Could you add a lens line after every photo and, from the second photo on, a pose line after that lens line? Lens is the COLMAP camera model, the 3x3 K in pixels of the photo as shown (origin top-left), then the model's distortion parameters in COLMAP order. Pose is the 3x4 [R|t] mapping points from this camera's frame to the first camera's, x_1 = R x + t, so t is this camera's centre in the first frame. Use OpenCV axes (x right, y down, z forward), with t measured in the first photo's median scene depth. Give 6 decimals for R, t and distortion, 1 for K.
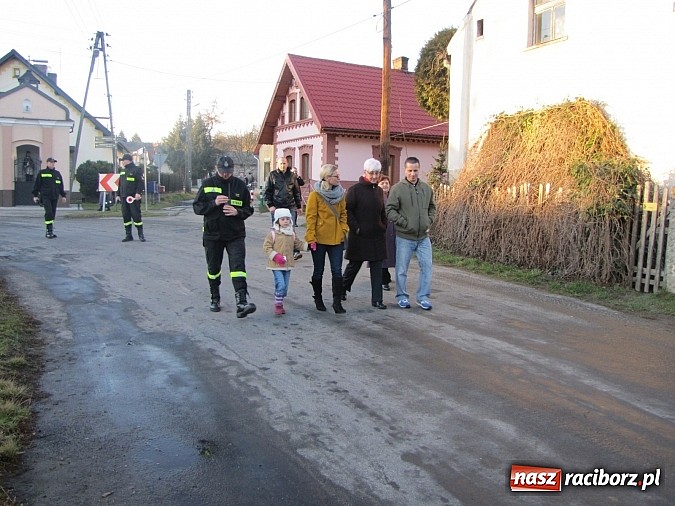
lens RADIAL K [[634.0, 0, 336.7], [0, 634.0, 229.2], [0, 0, 1]] dist [-0.096612, 0.000000]
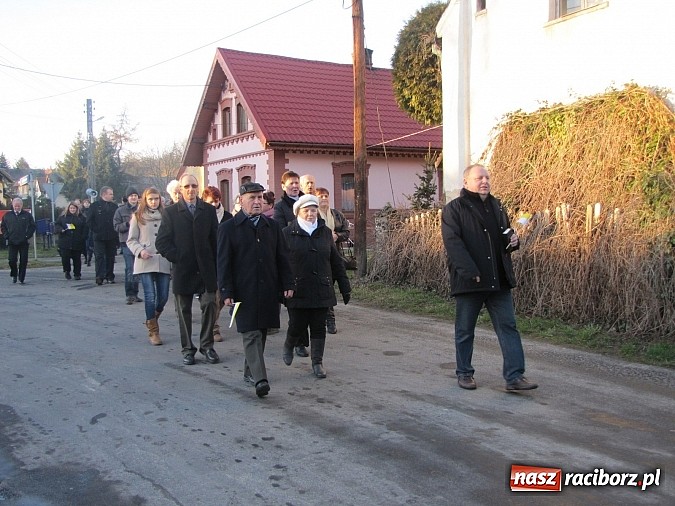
lens RADIAL K [[778.7, 0, 334.9], [0, 778.7, 237.1], [0, 0, 1]] dist [-0.007194, 0.000000]
pose [[0.996772, -0.039362, 0.069979, -0.024711], [0.042068, 0.998406, -0.037632, -0.011079], [-0.068387, 0.040454, 0.996838, 0.107481]]
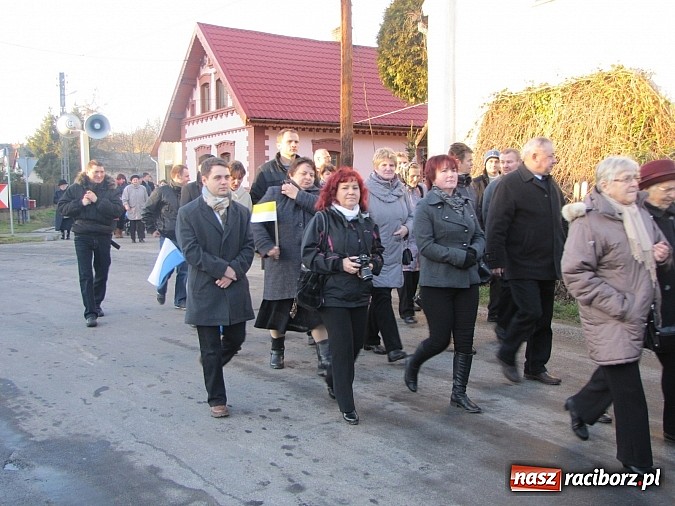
lens RADIAL K [[778.7, 0, 340.6], [0, 778.7, 233.6], [0, 0, 1]] dist [-0.007194, 0.000000]
pose [[0.993129, -0.035291, 0.111572, -0.043955], [0.036881, 0.999245, -0.012218, -0.009840], [-0.111057, 0.016249, 0.993681, 0.103731]]
